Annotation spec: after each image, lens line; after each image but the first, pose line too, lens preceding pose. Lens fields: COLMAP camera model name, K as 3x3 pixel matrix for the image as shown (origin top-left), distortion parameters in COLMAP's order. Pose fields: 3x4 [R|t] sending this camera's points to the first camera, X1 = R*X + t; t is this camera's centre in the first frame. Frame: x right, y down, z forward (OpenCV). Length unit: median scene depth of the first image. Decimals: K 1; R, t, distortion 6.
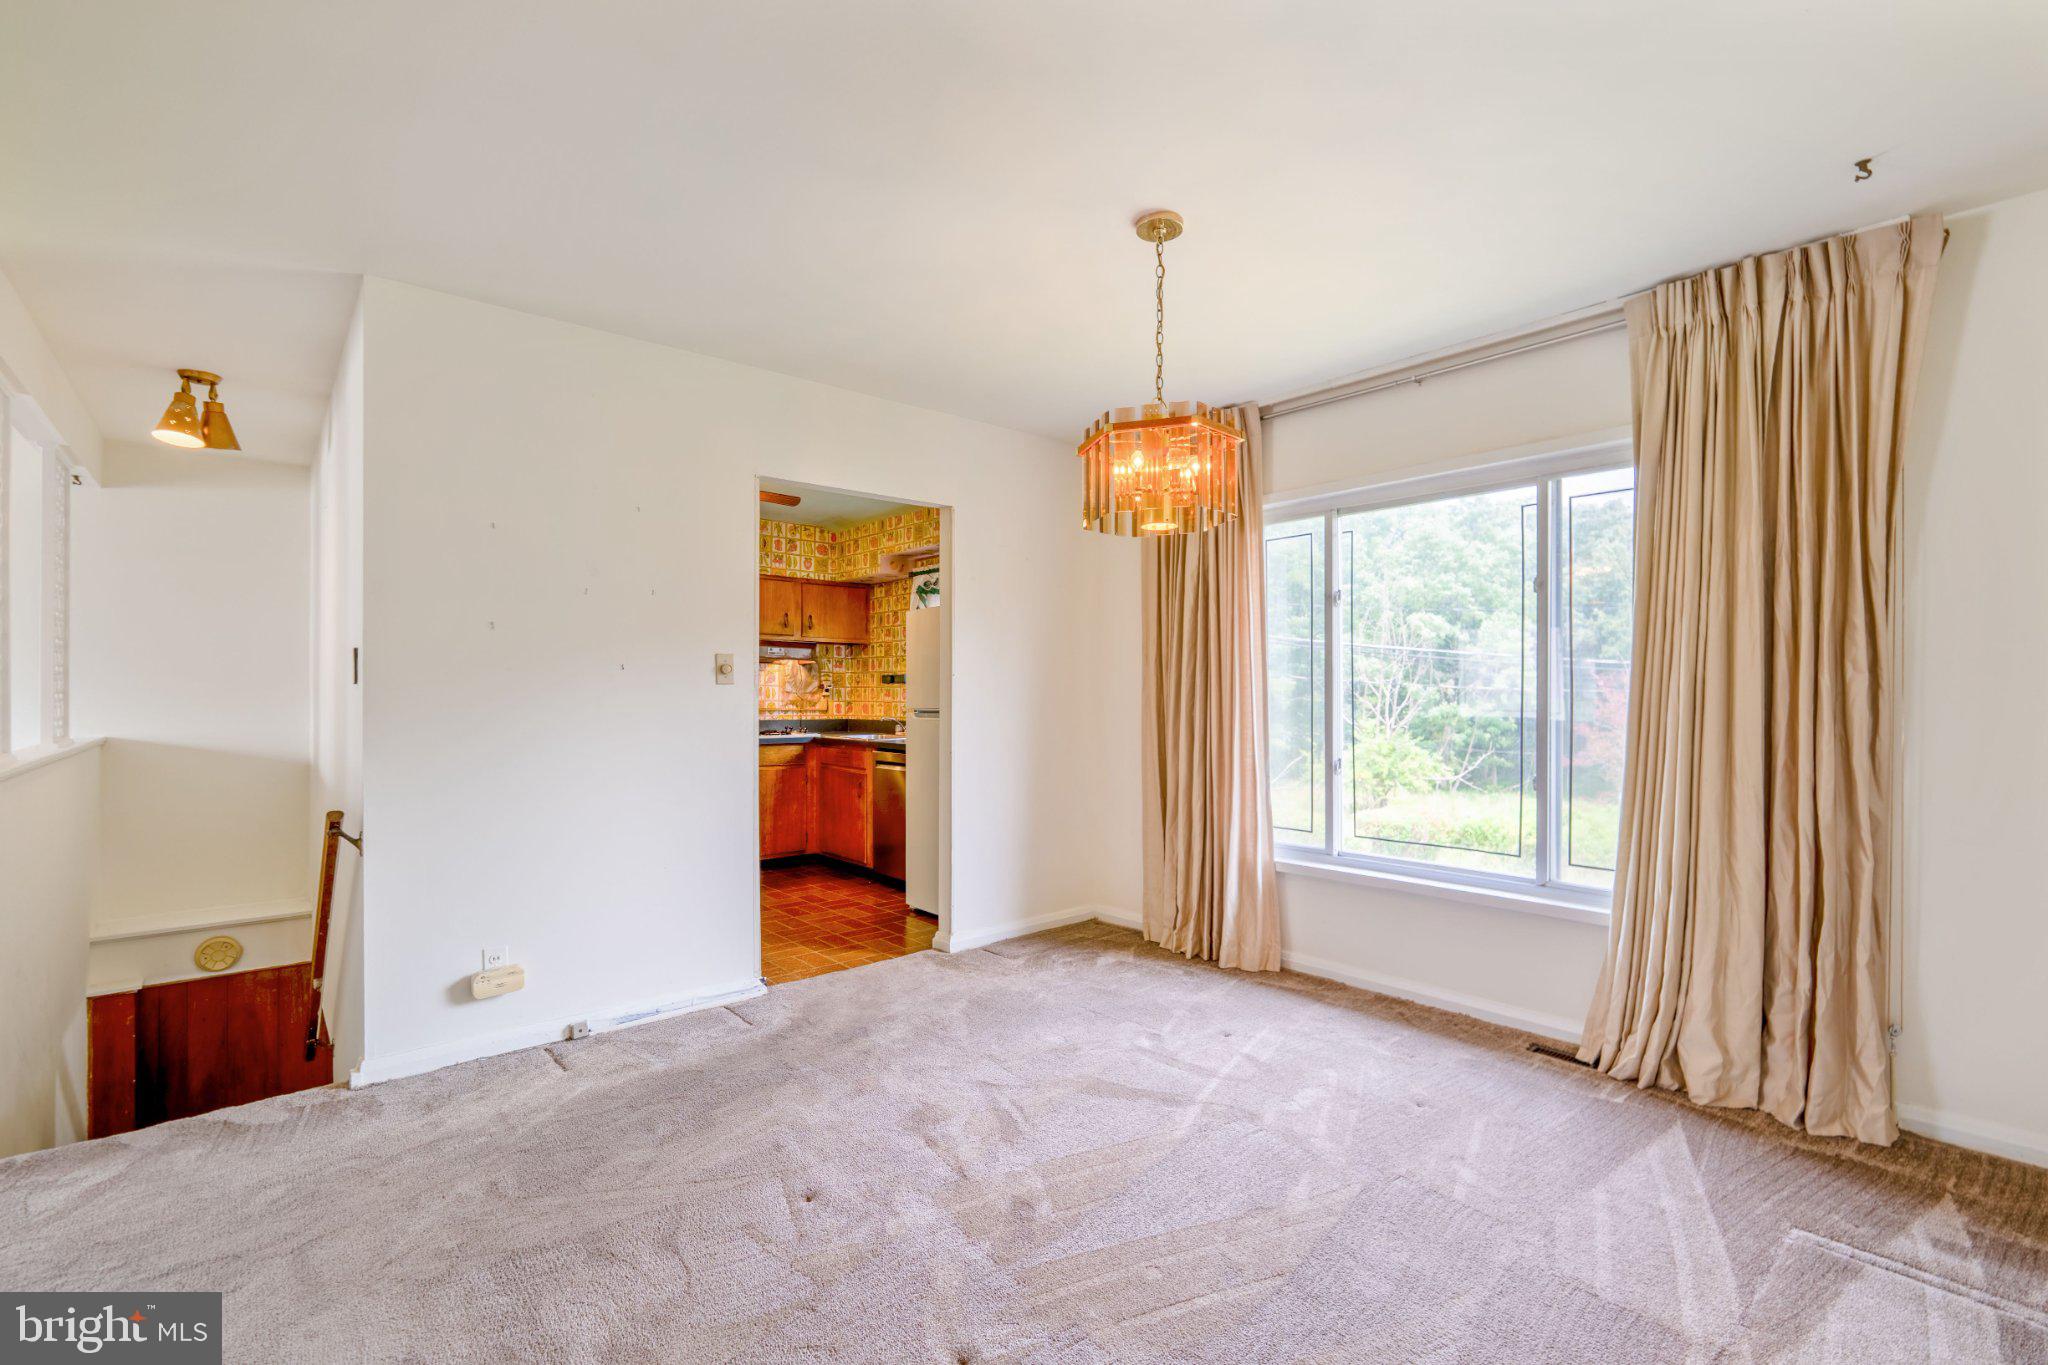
lens RADIAL K [[920.9, 0, 1032.4], [0, 920.9, 700.1], [0, 0, 1]] dist [-0.007858, 0.002353]
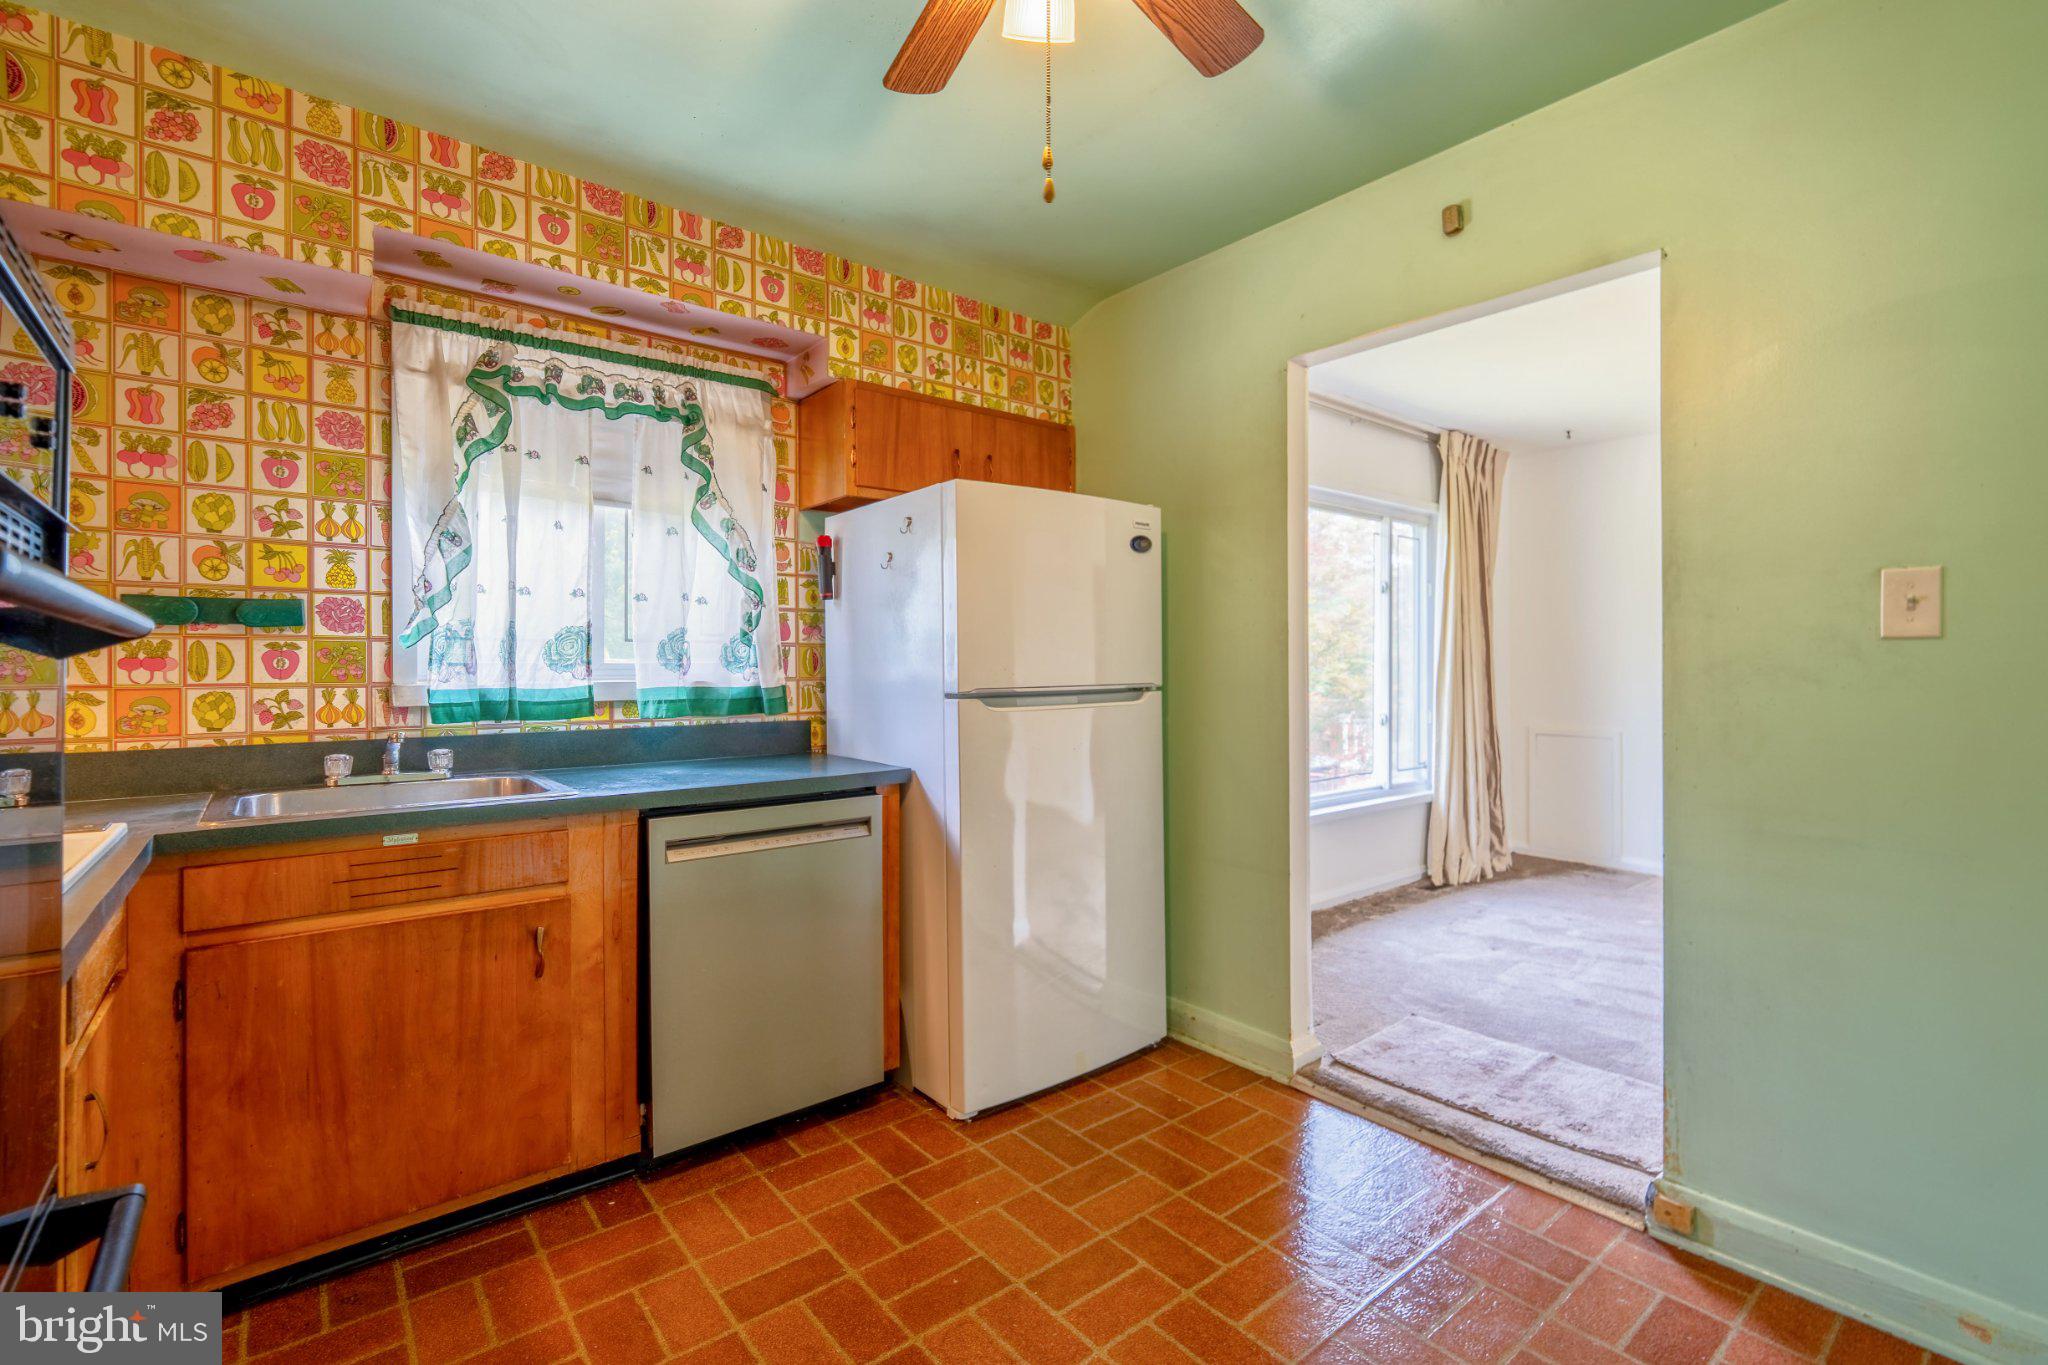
lens RADIAL K [[920.9, 0, 1040.1], [0, 920.9, 667.1], [0, 0, 1]] dist [-0.007858, 0.002353]
pose [[0.012368, 0.000558, 0.999923, -0.454842], [0.011625, 0.999932, -0.000702, -0.000963], [-0.999856, 0.011633, 0.012361, 0.729062]]
